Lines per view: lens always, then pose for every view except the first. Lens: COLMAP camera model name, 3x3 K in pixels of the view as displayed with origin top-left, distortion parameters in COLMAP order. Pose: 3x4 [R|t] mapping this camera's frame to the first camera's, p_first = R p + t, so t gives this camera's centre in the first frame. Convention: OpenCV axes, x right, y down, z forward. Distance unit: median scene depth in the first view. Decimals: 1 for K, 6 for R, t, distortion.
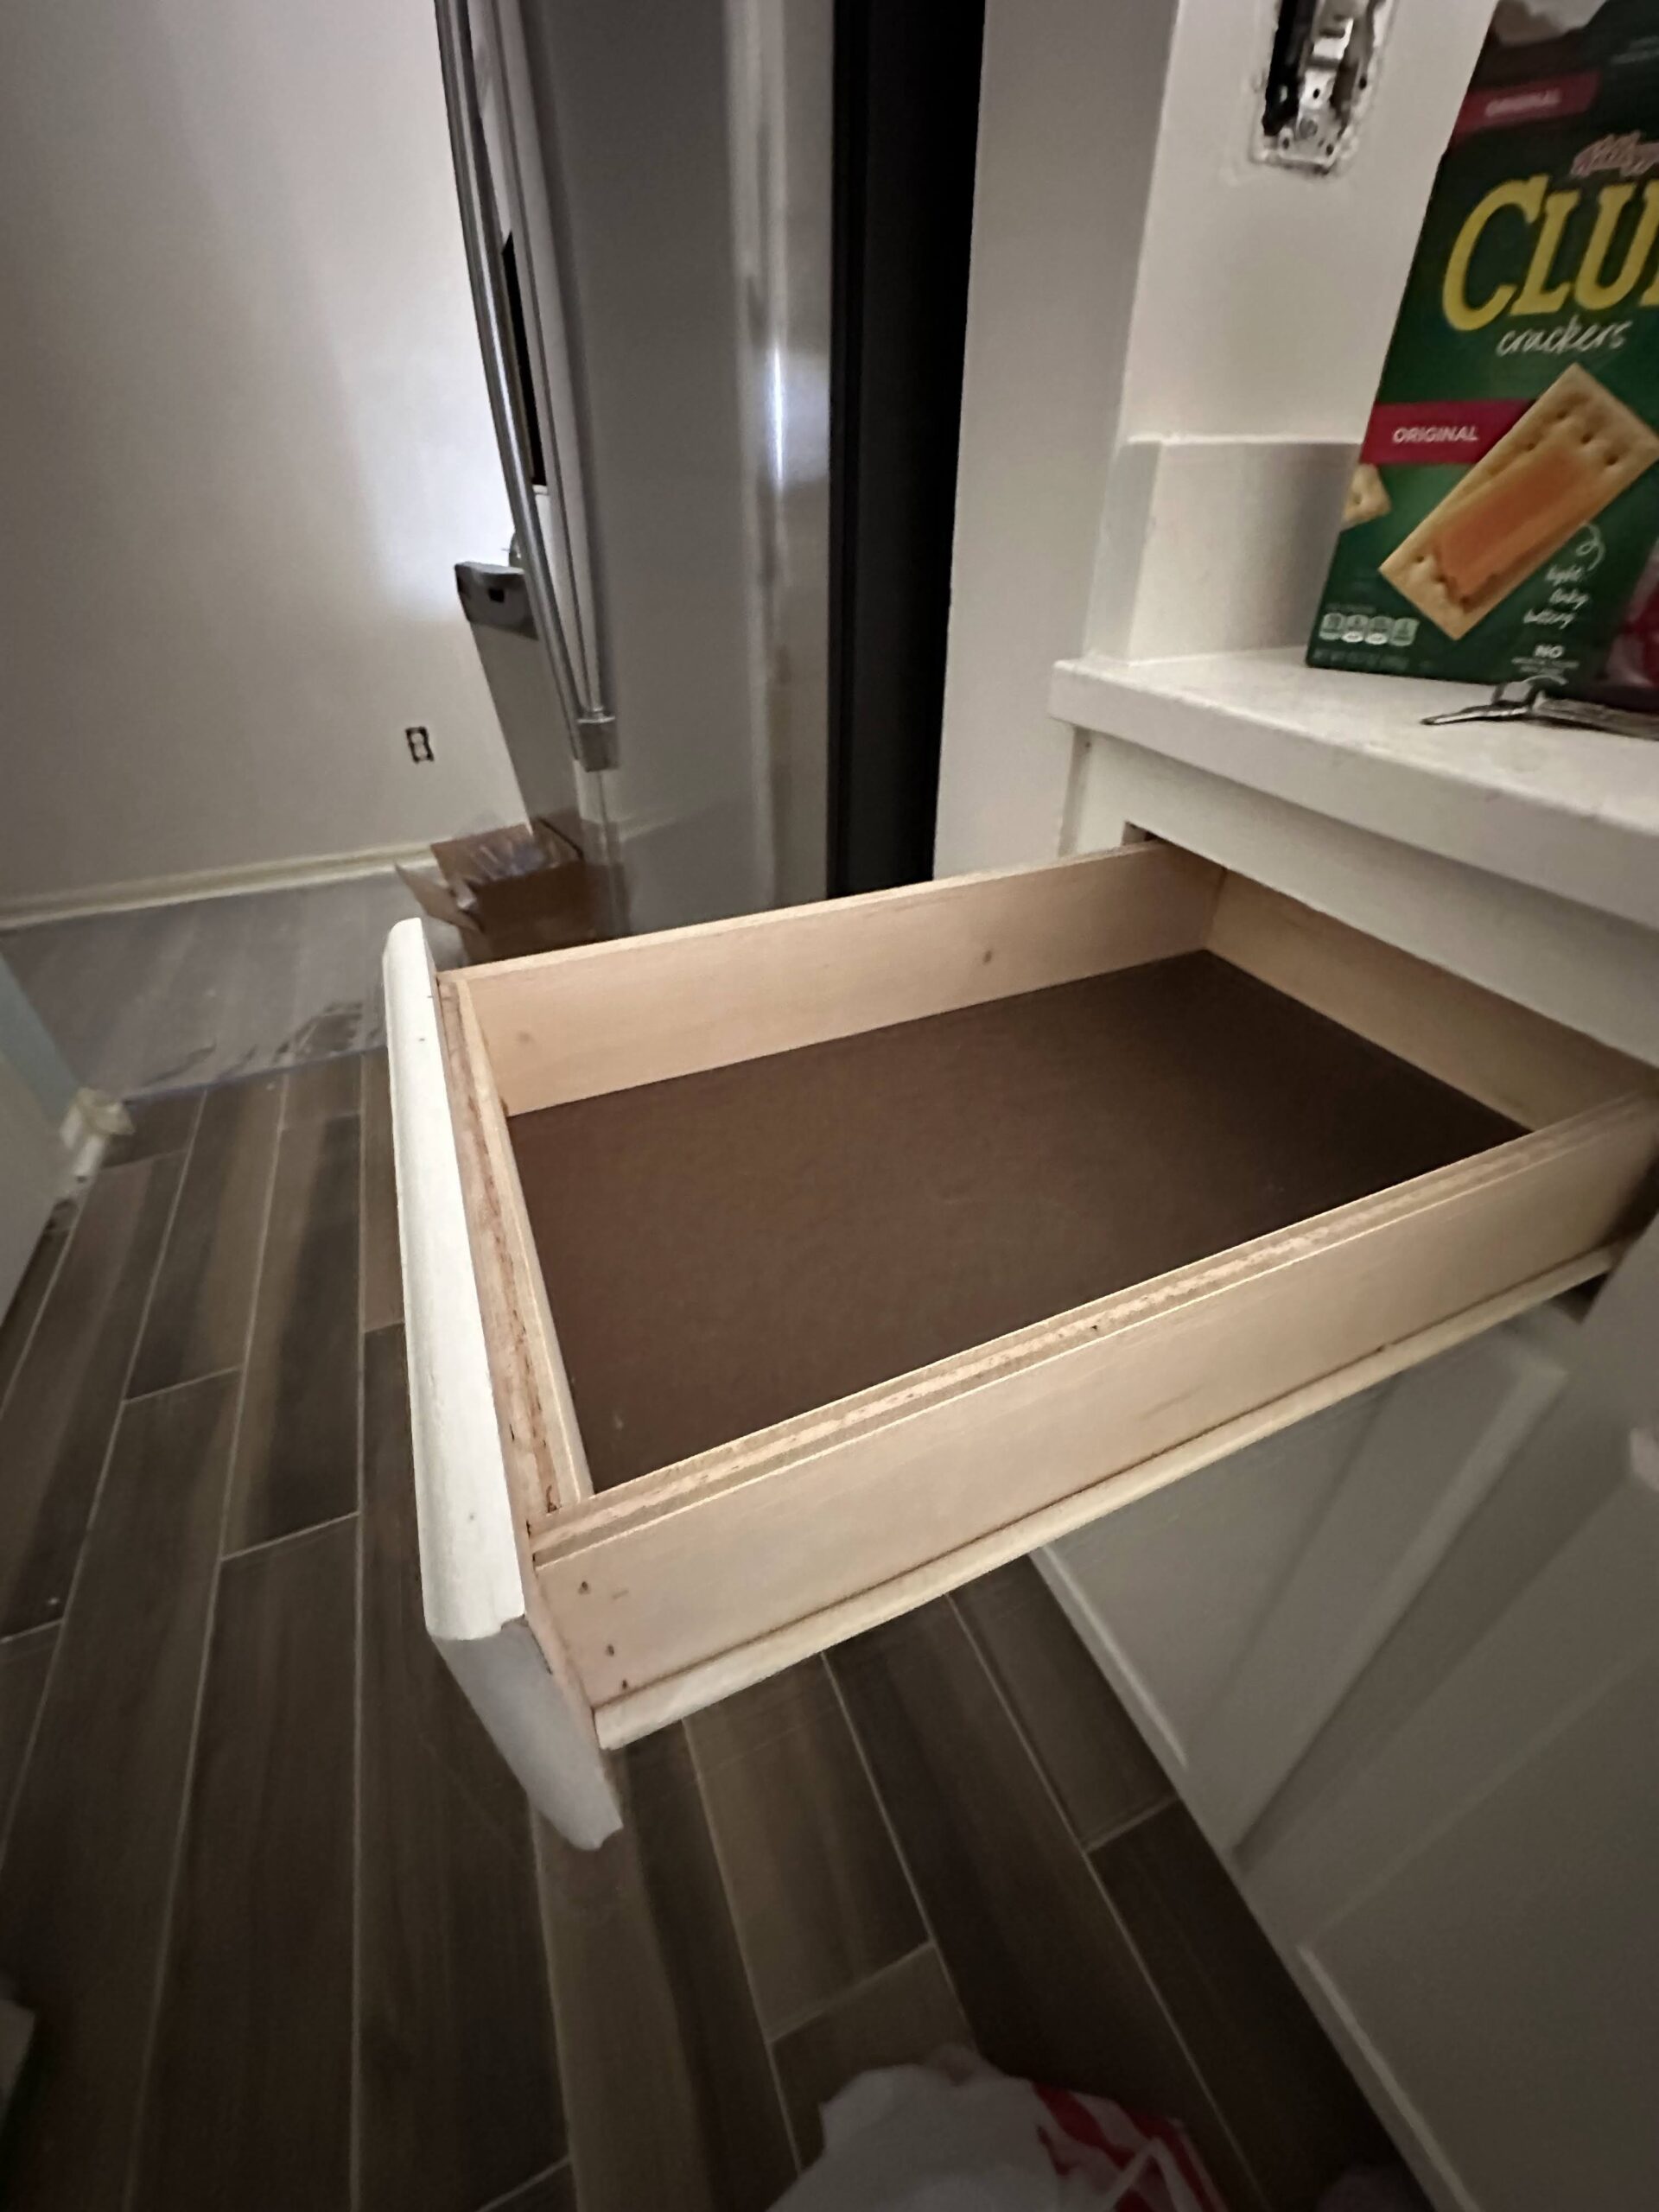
lens RADIAL K [[880.0, 0, 829.5], [0, 880.0, 1106.0], [0, 0, 1]] dist [-0.001392, 0.000102]
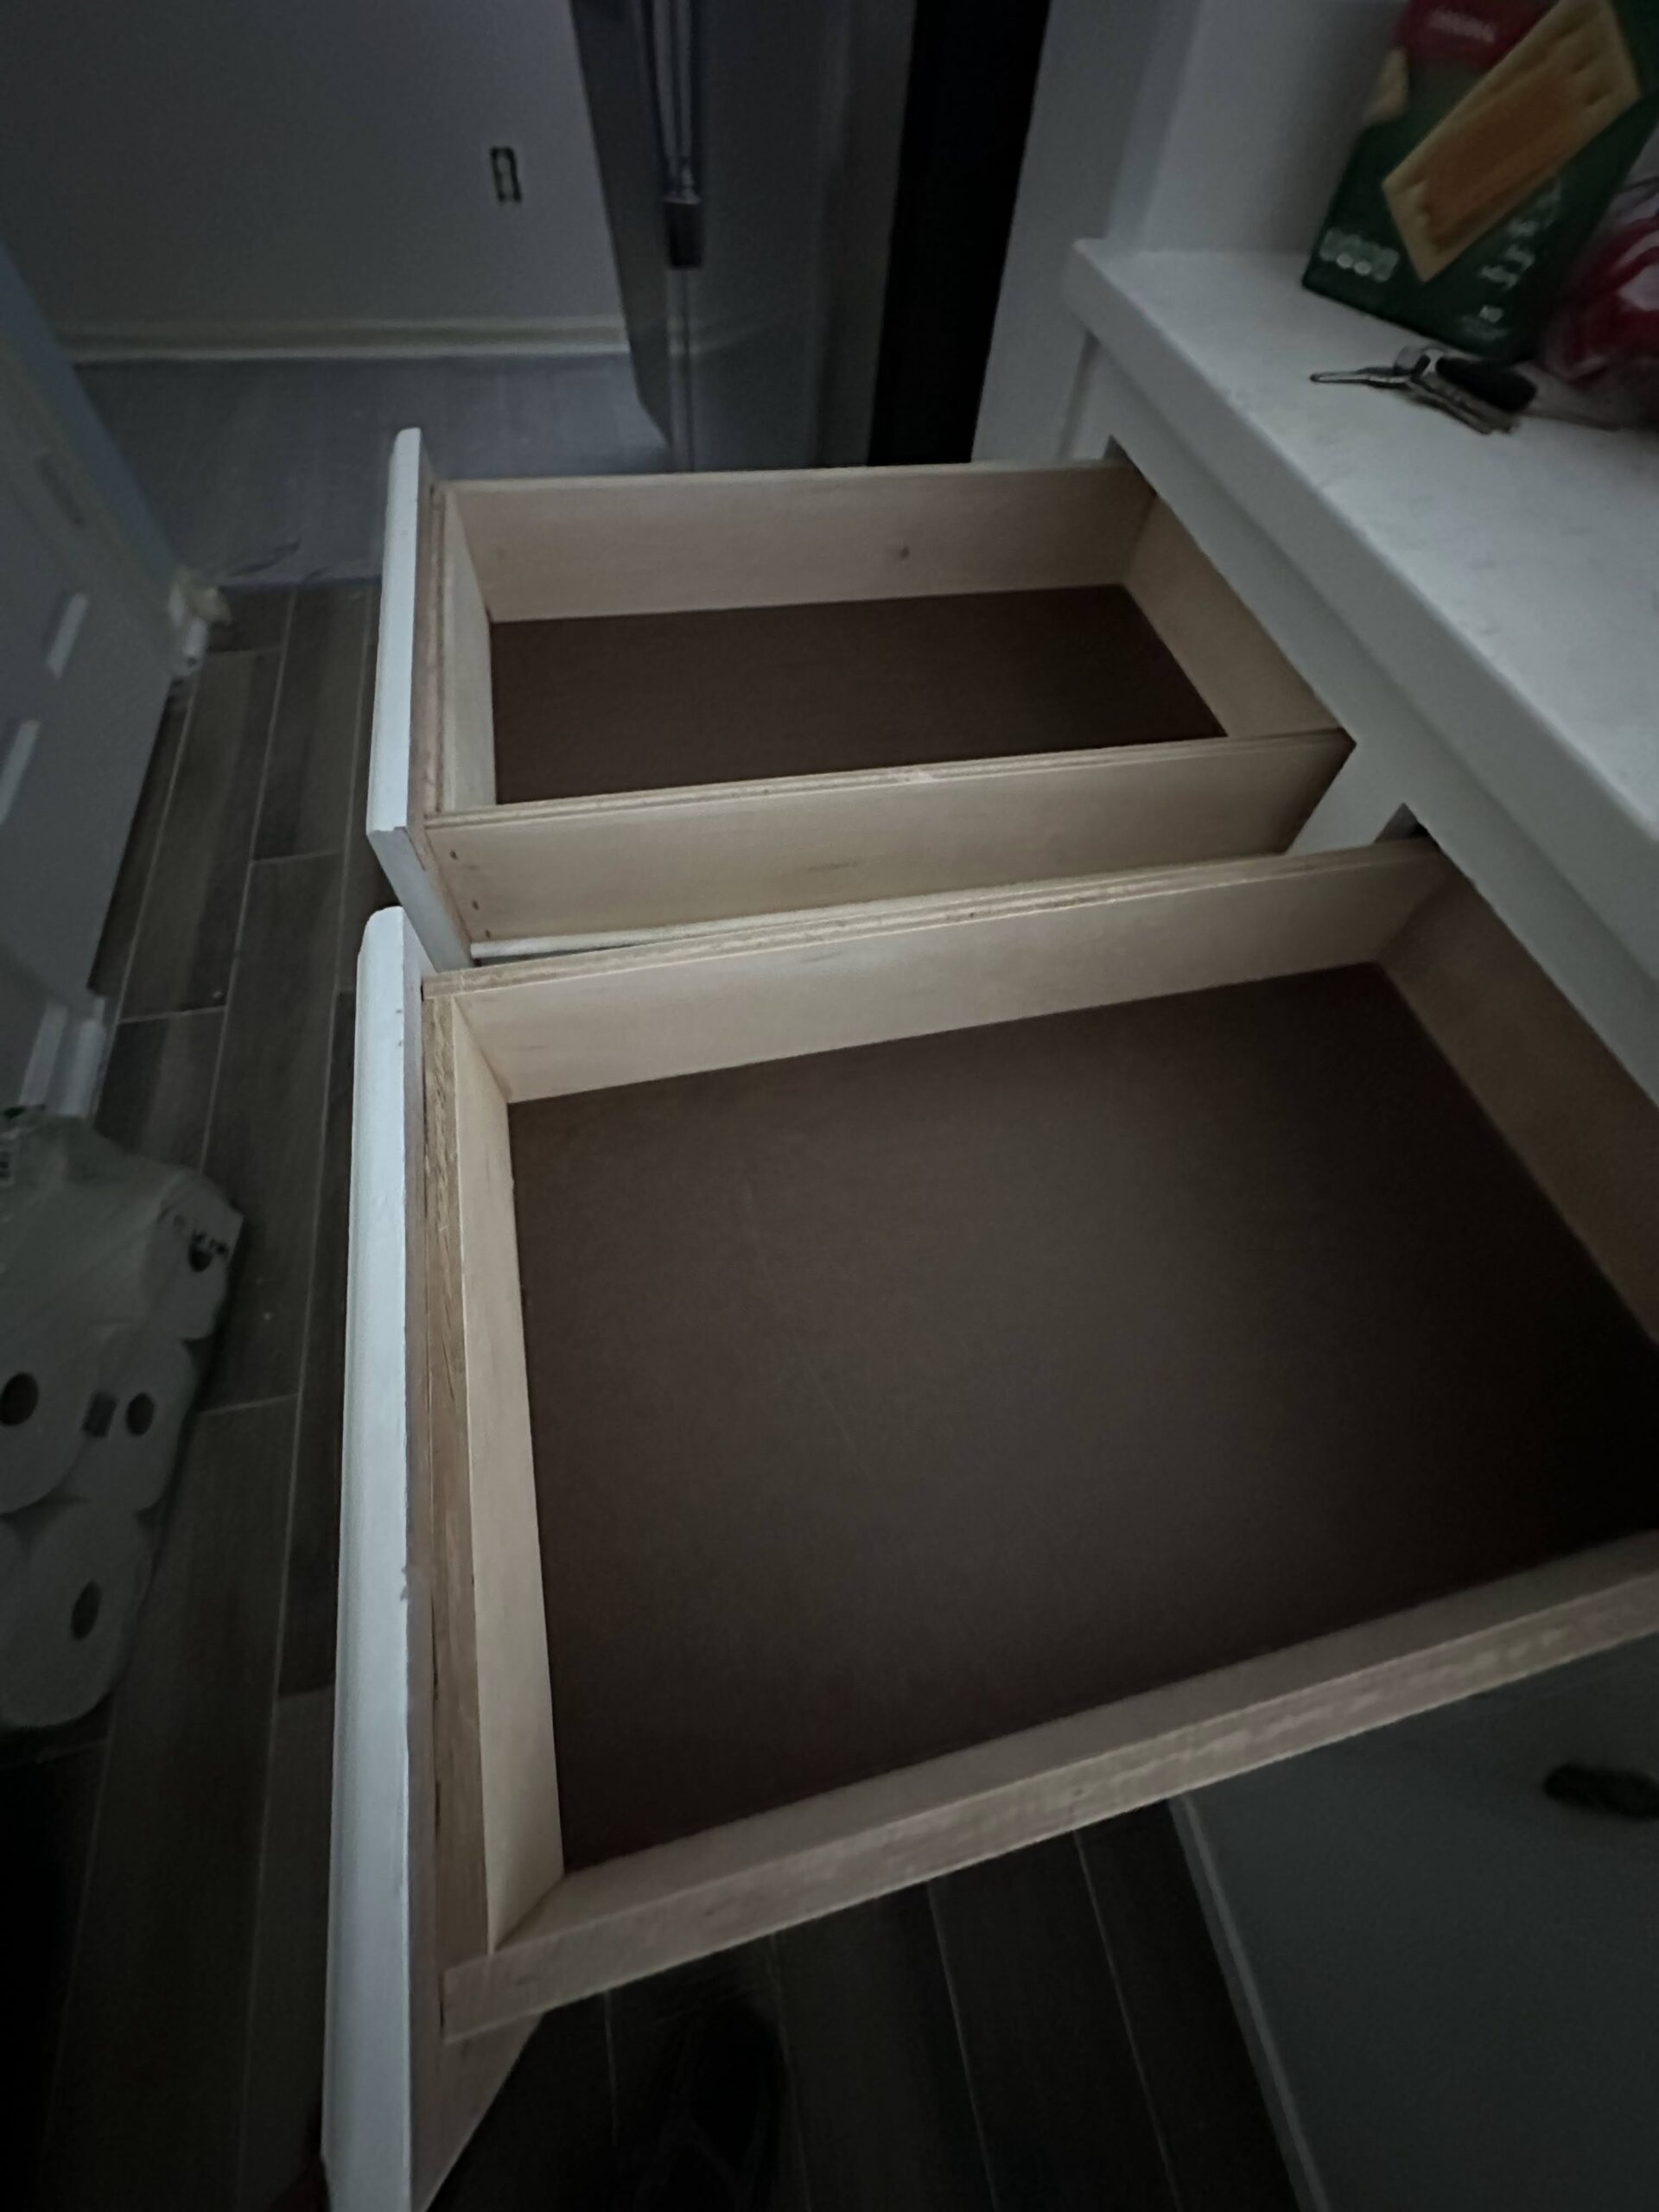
lens RADIAL K [[882.9, 0, 832.6], [0, 882.9, 1099.6], [0, 0, 1]] dist [-0.002812, 0.000159]
pose [[0.980184, 0.195102, -0.034269, 0.228959], [-0.166869, 0.906473, 0.387893, 0.066052], [0.106743, -0.374488, 0.921067, -0.400648]]
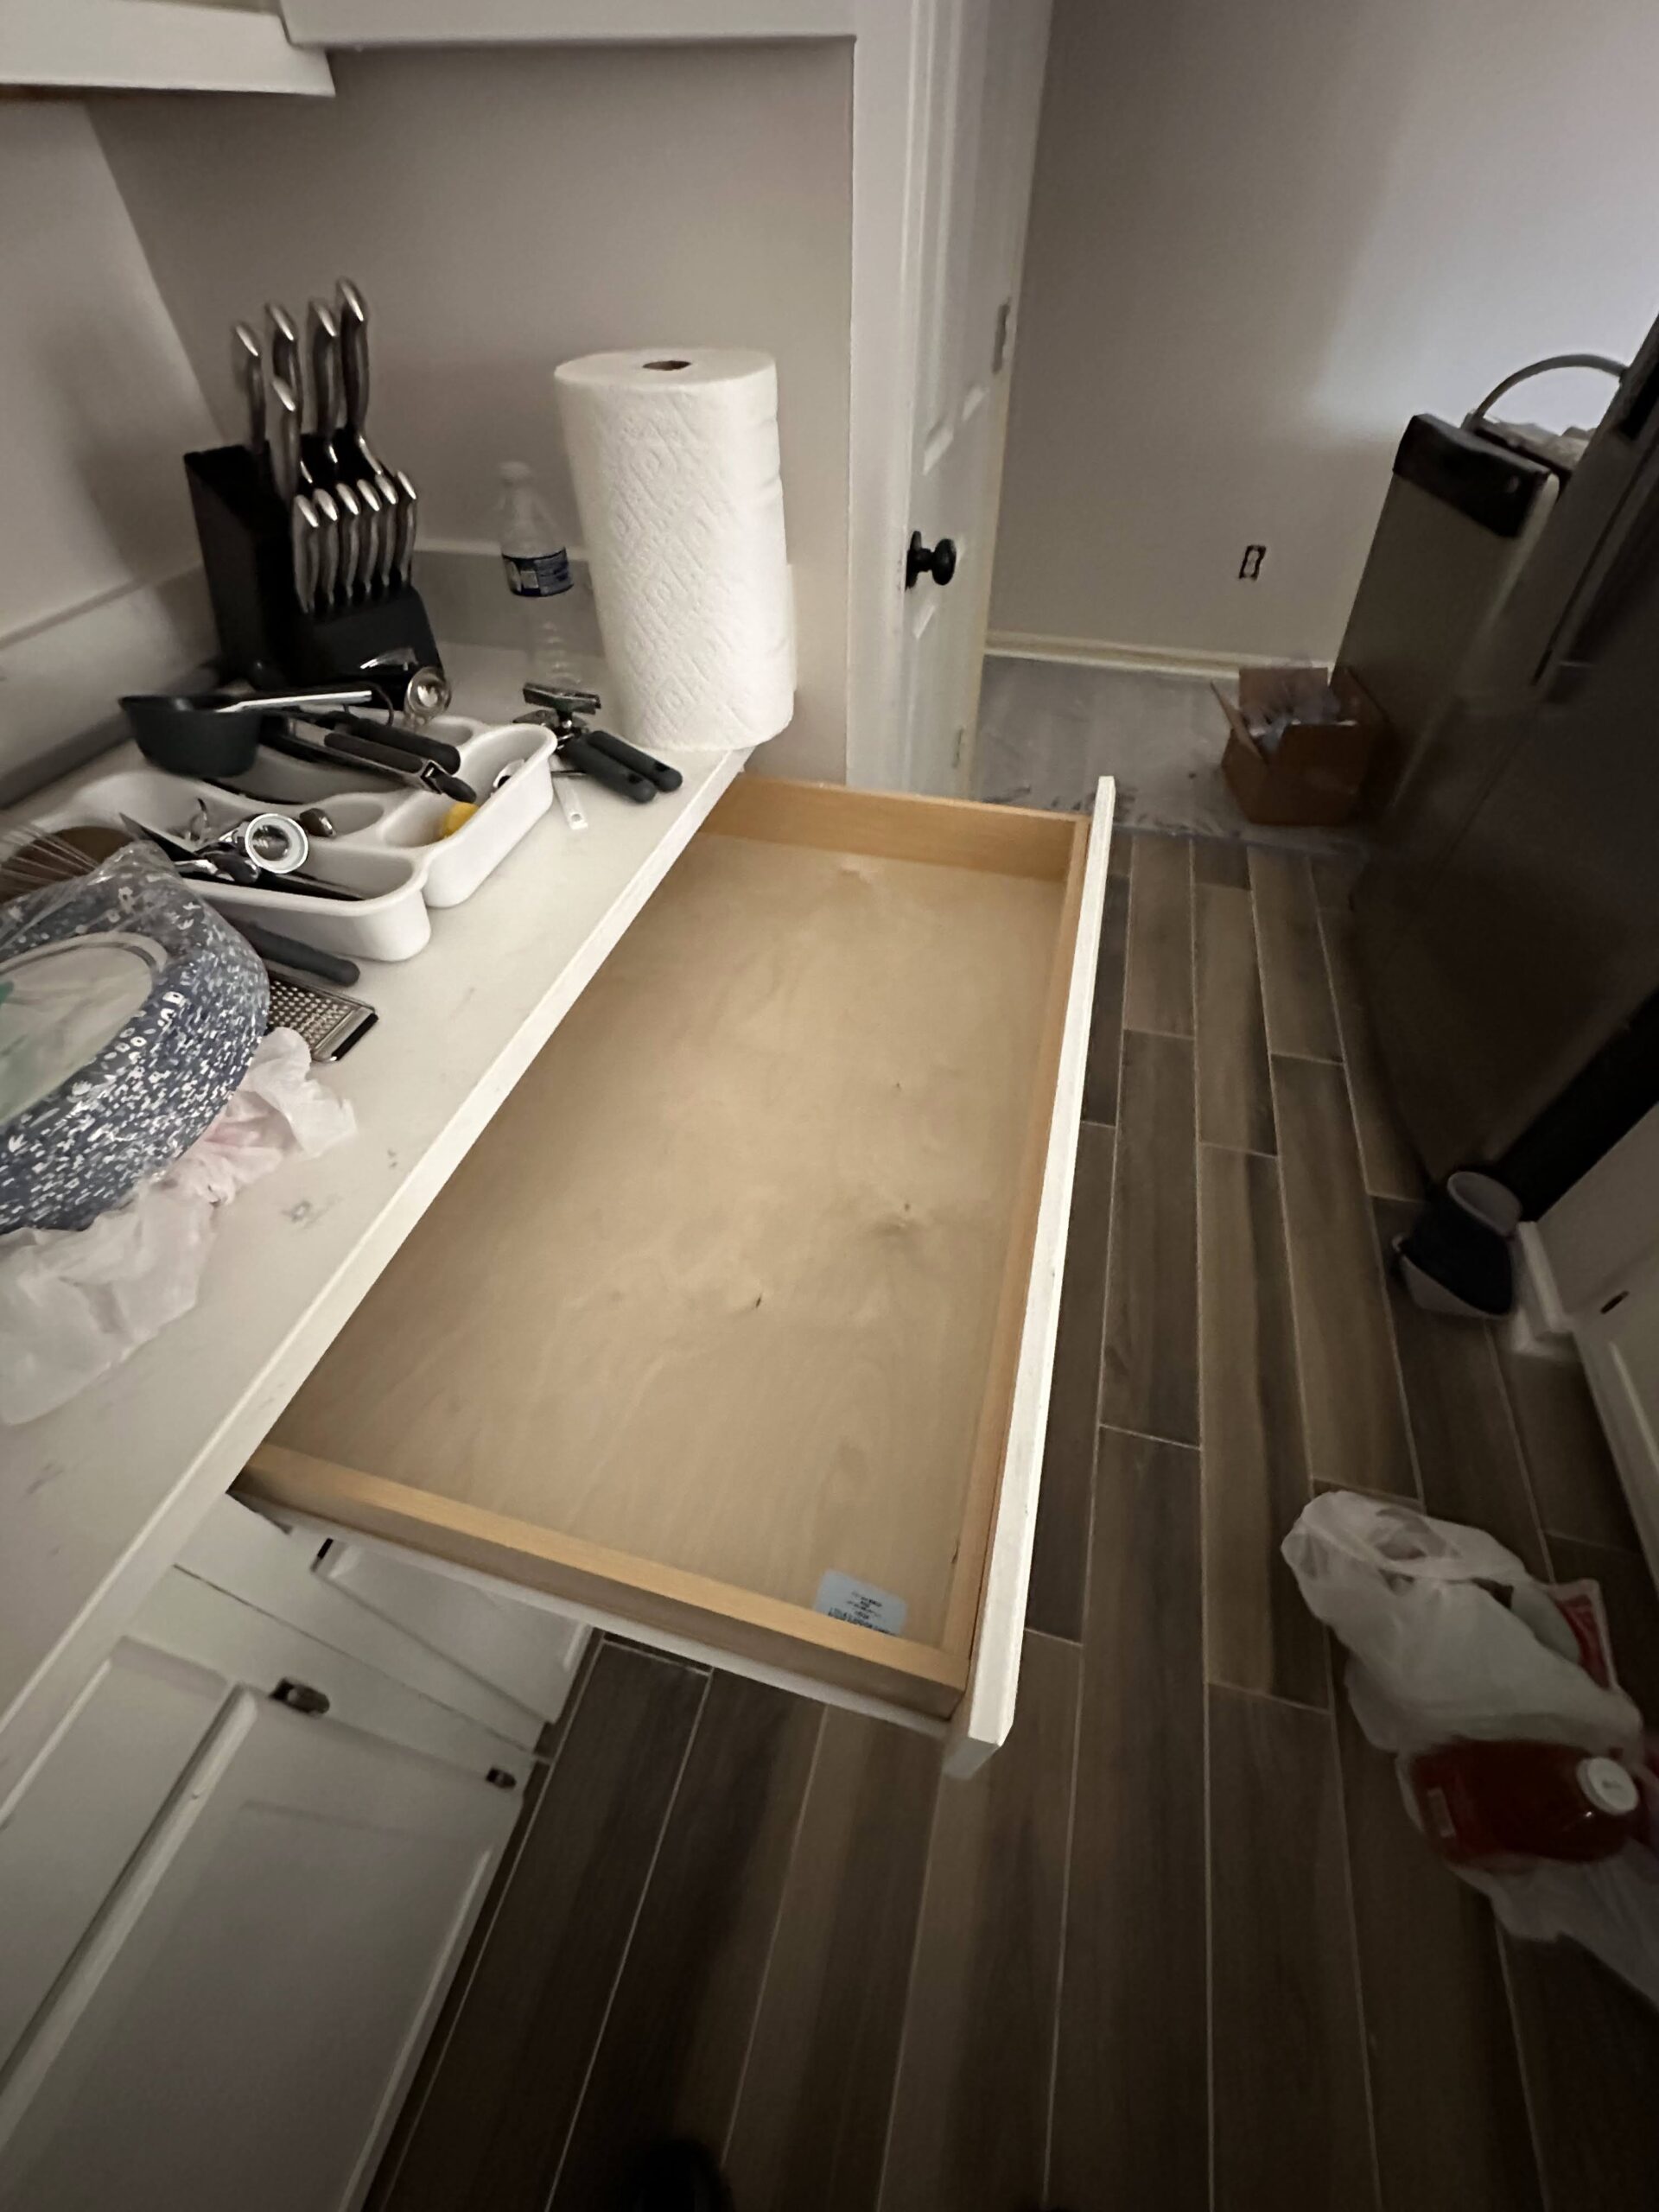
lens RADIAL K [[880.0, 0, 829.5], [0, 880.0, 1106.0], [0, 0, 1]] dist [-0.001392, 0.000102]
pose [[0.789930, 0.462263, -0.402893, -0.701532], [-0.364447, 0.882325, 0.297793, 0.301215], [0.493141, -0.088402, 0.865446, -1.514485]]
